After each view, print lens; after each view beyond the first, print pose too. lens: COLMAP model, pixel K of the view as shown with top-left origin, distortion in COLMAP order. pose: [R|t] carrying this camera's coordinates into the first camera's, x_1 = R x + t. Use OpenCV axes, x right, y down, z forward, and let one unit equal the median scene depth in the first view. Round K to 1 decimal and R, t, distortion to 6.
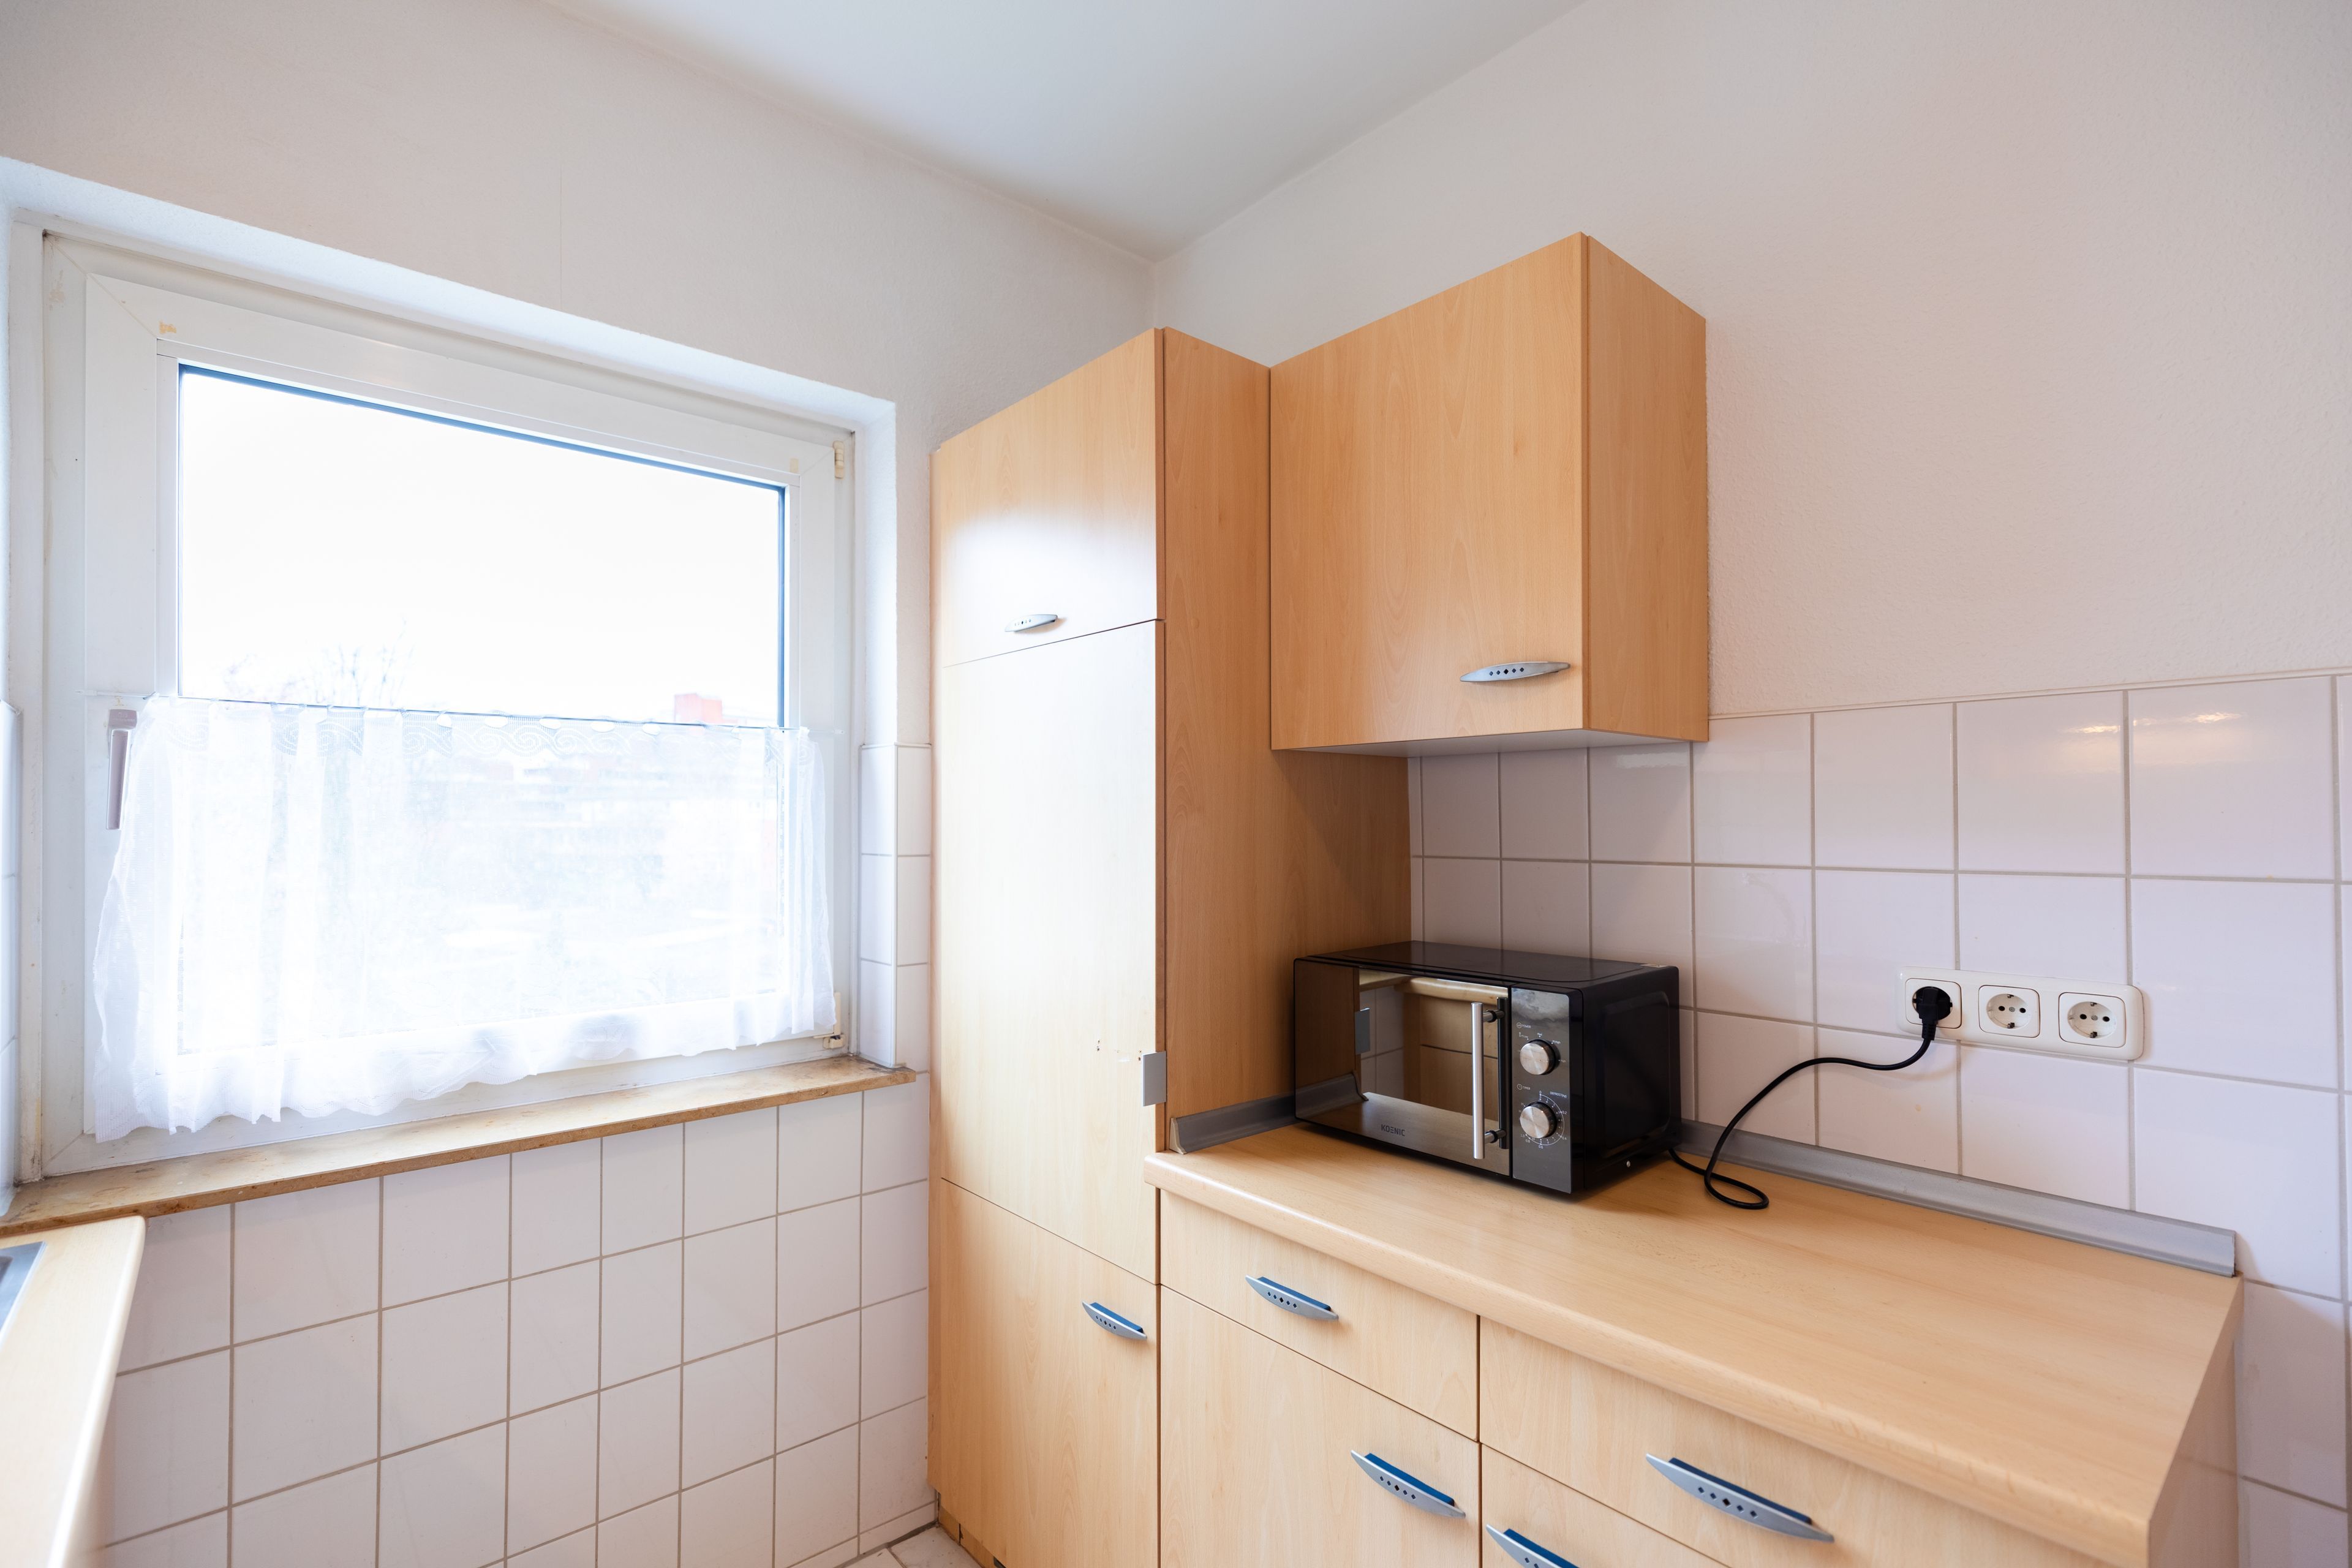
lens RADIAL K [[1067.5, 0, 1177.8], [0, 1067.5, 809.9], [0, 0, 1]] dist [0.000329, 0.000051]
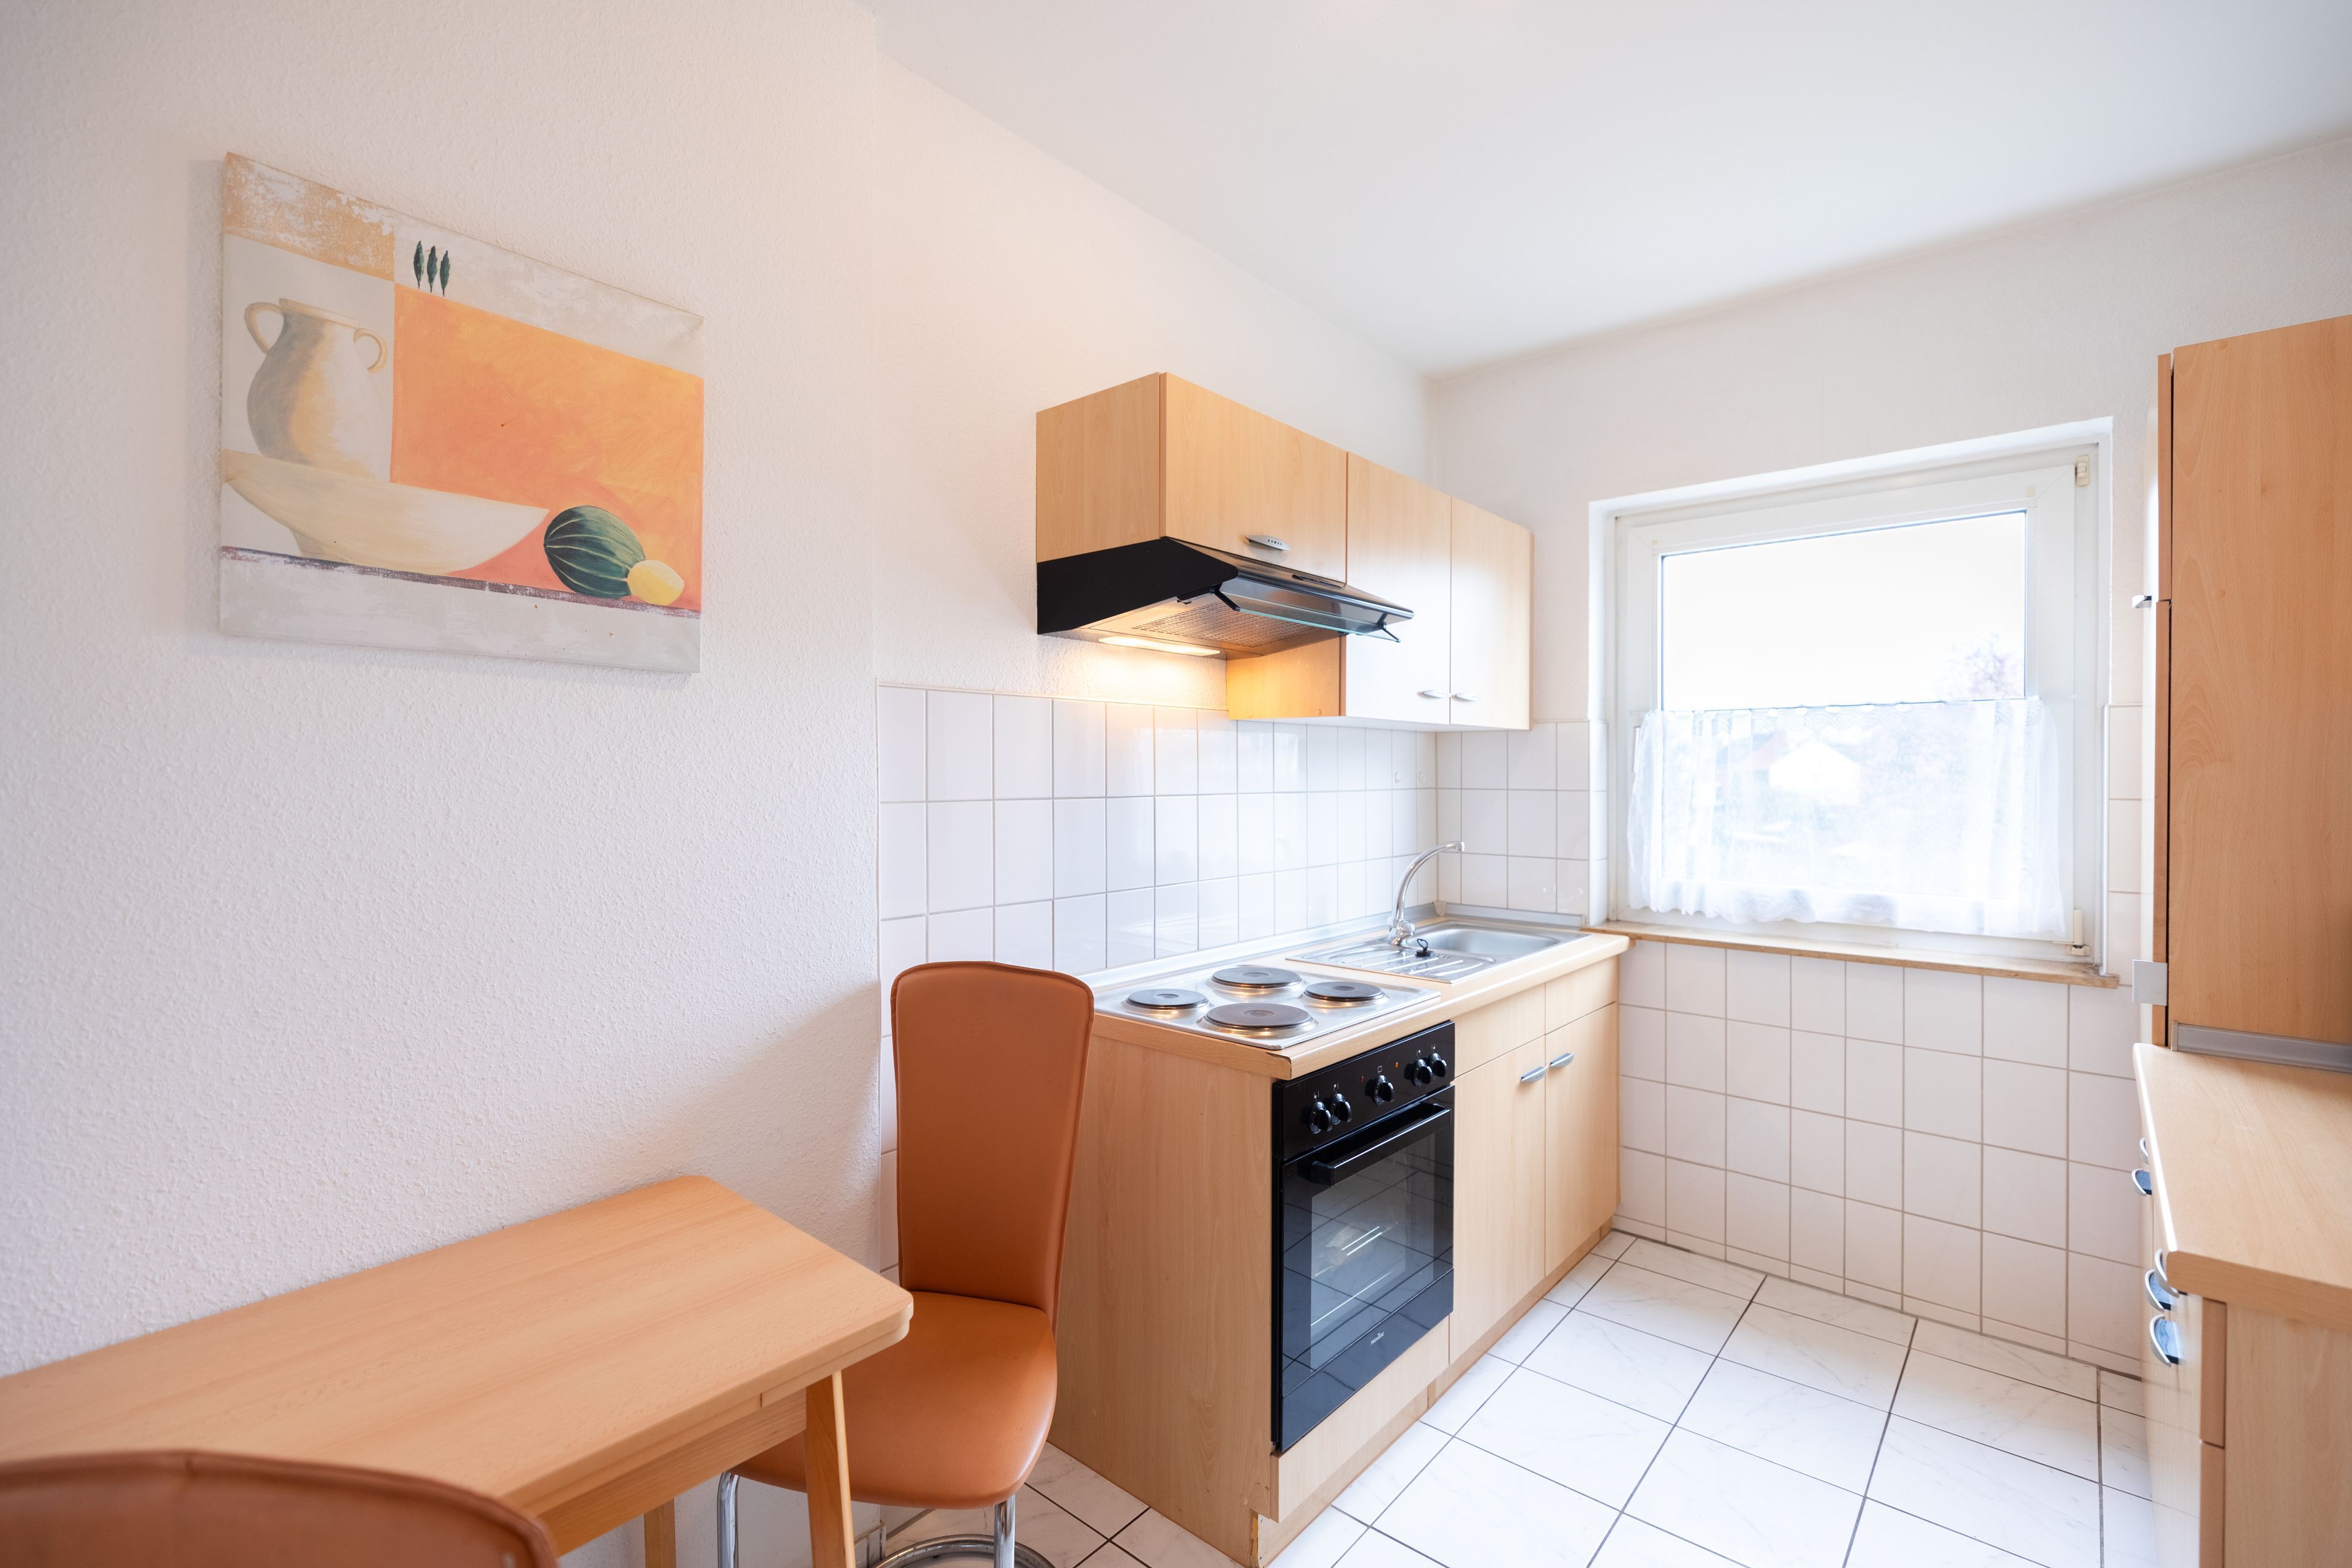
lens RADIAL K [[1067.1, 0, 1173.9], [0, 1067.1, 772.8], [0, 0, 1]] dist [0.001168, 0.000082]
pose [[0.138039, 0.003535, -0.990420, 0.880348], [0.009455, 0.999943, 0.004887, -0.001838], [0.990382, -0.010039, 0.137998, -0.224842]]
